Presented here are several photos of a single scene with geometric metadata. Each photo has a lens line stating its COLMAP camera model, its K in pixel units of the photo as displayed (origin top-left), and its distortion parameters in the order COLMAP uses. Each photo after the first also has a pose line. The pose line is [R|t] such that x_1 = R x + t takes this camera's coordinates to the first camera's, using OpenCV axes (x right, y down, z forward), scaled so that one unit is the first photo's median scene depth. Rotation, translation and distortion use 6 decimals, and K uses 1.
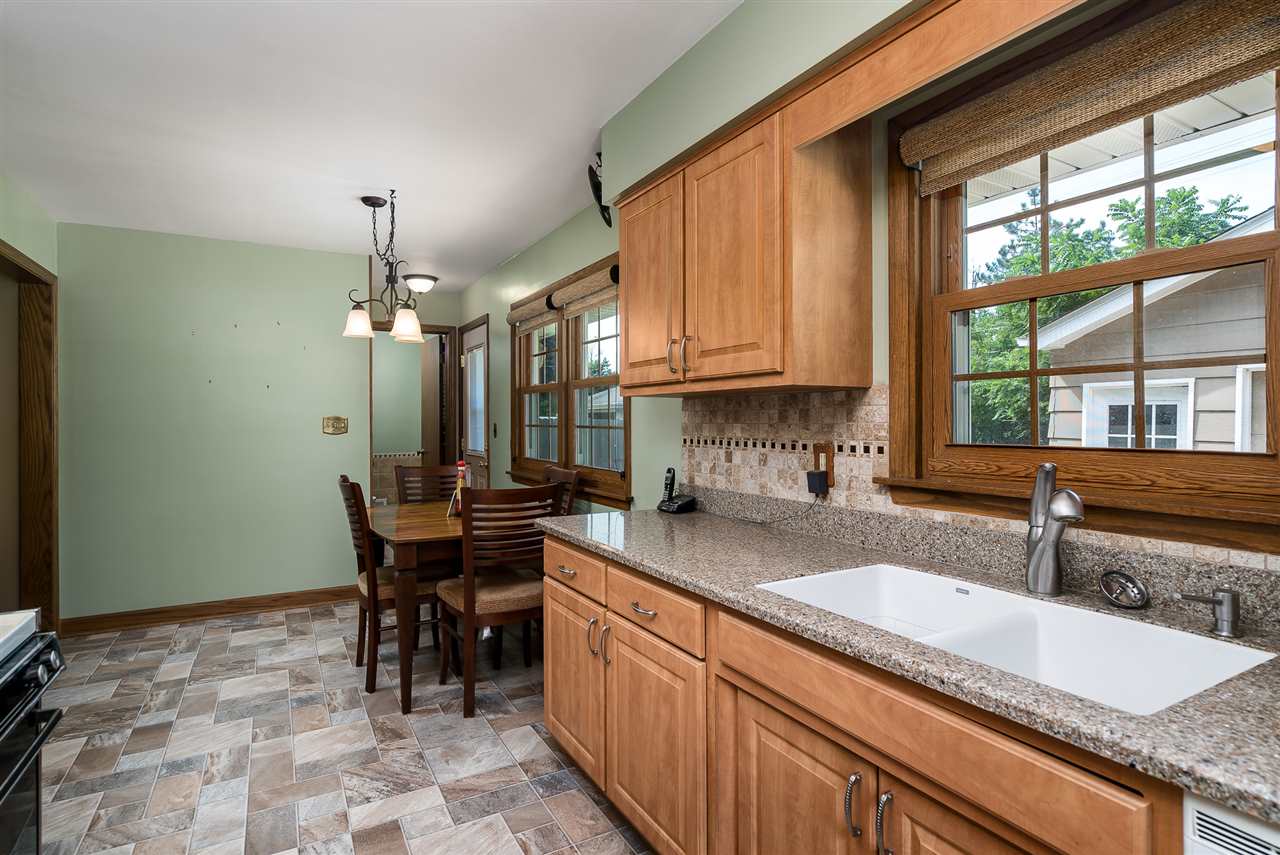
lens RADIAL K [[658.6, 0, 637.9], [0, 658.6, 416.9], [0, 0, 1]] dist [0.002829, 0.000782]
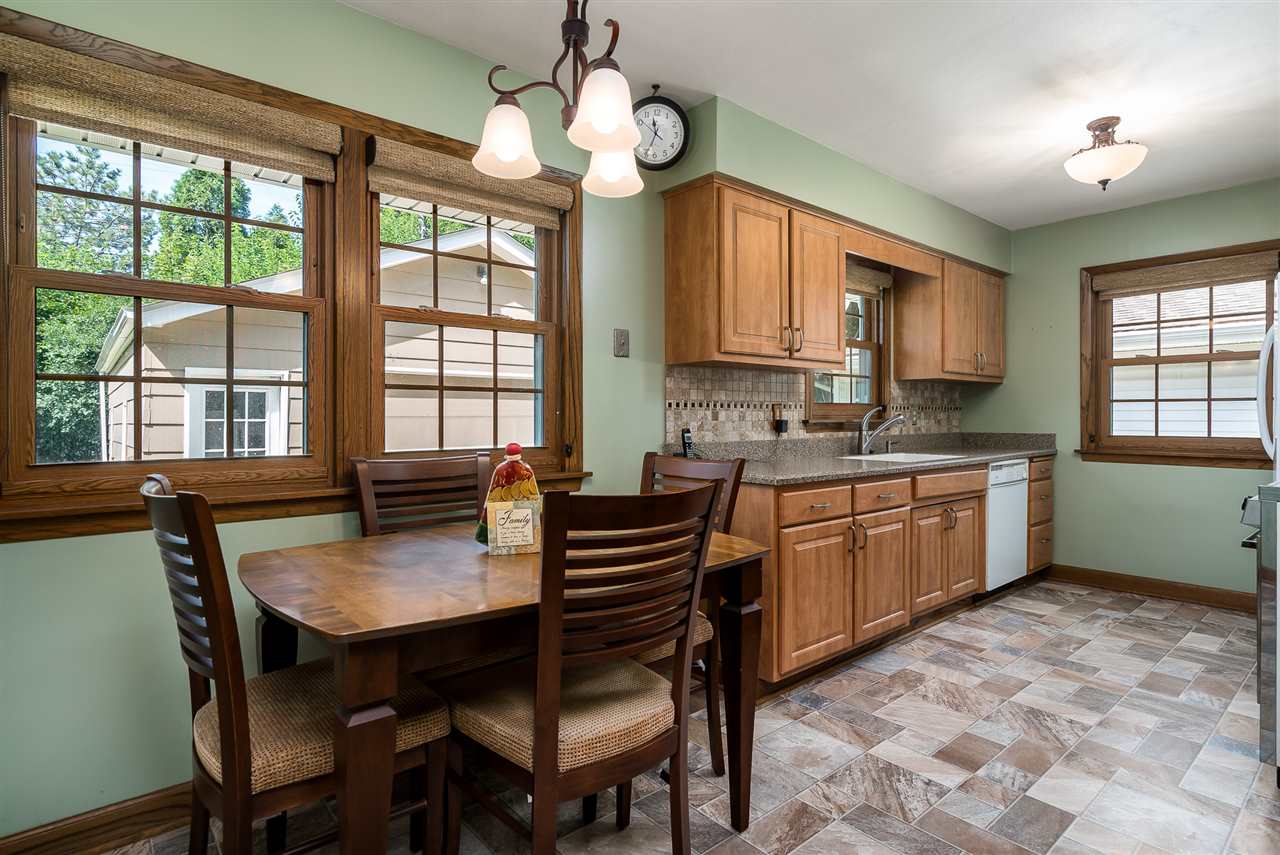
lens RADIAL K [[658.6, 0, 637.9], [0, 658.6, 416.9], [0, 0, 1]] dist [0.002829, 0.000782]
pose [[-0.199510, 0.005236, 0.979882, -1.256600], [-0.000691, 0.999985, -0.005484, 0.079778], [-0.979896, -0.001771, -0.199503, 1.614511]]
